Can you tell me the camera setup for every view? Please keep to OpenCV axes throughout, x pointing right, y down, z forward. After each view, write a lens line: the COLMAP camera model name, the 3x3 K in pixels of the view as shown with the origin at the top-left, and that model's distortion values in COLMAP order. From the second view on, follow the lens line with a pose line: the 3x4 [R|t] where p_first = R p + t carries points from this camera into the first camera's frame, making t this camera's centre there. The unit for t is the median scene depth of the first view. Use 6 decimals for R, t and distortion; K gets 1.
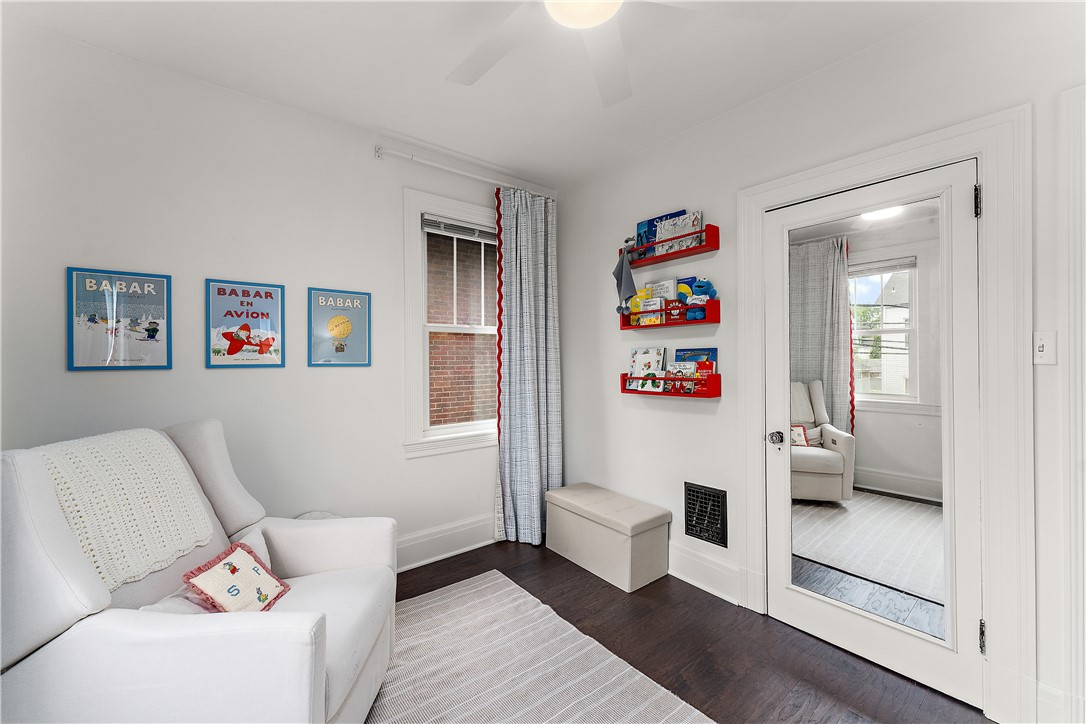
lens RADIAL K [[436.6, 0, 537.8], [0, 436.6, 357.9], [0, 0, 1]] dist [0.000376, -0.000005]
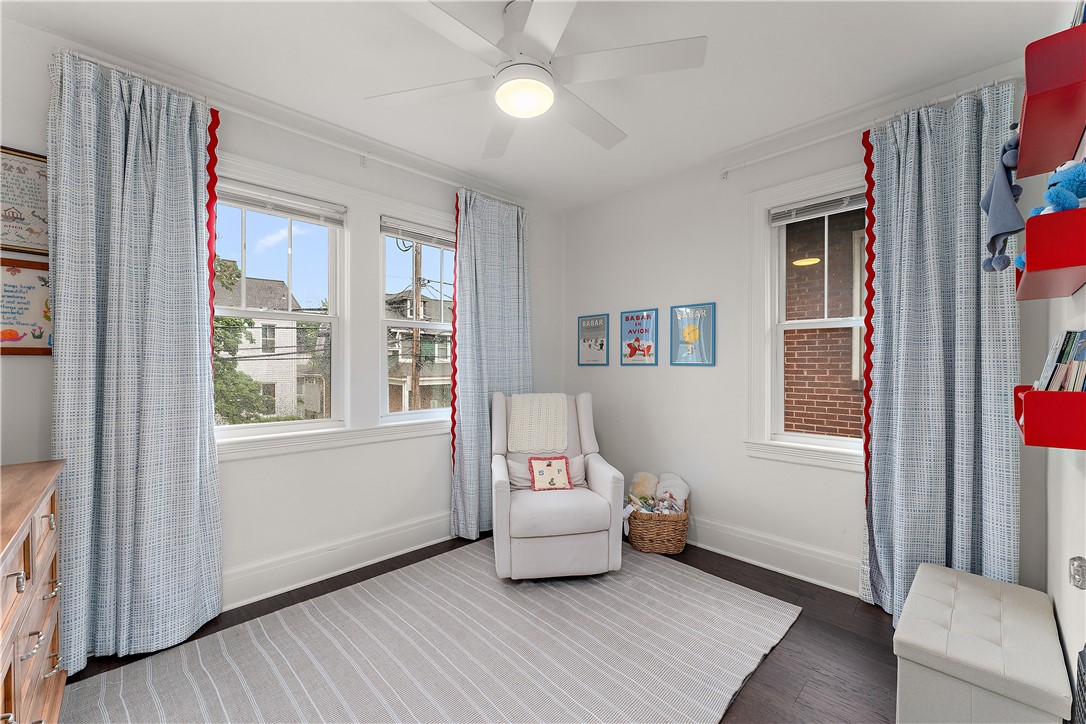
lens RADIAL K [[436.6, 0, 544.0], [0, 436.6, 364.9], [0, 0, 1]] dist [0.000376, -0.000005]
pose [[0.085512, 0.014026, -0.996238, 0.848532], [0.008597, 0.999853, 0.014815, -0.005422], [0.996300, -0.009831, 0.085379, 0.528640]]
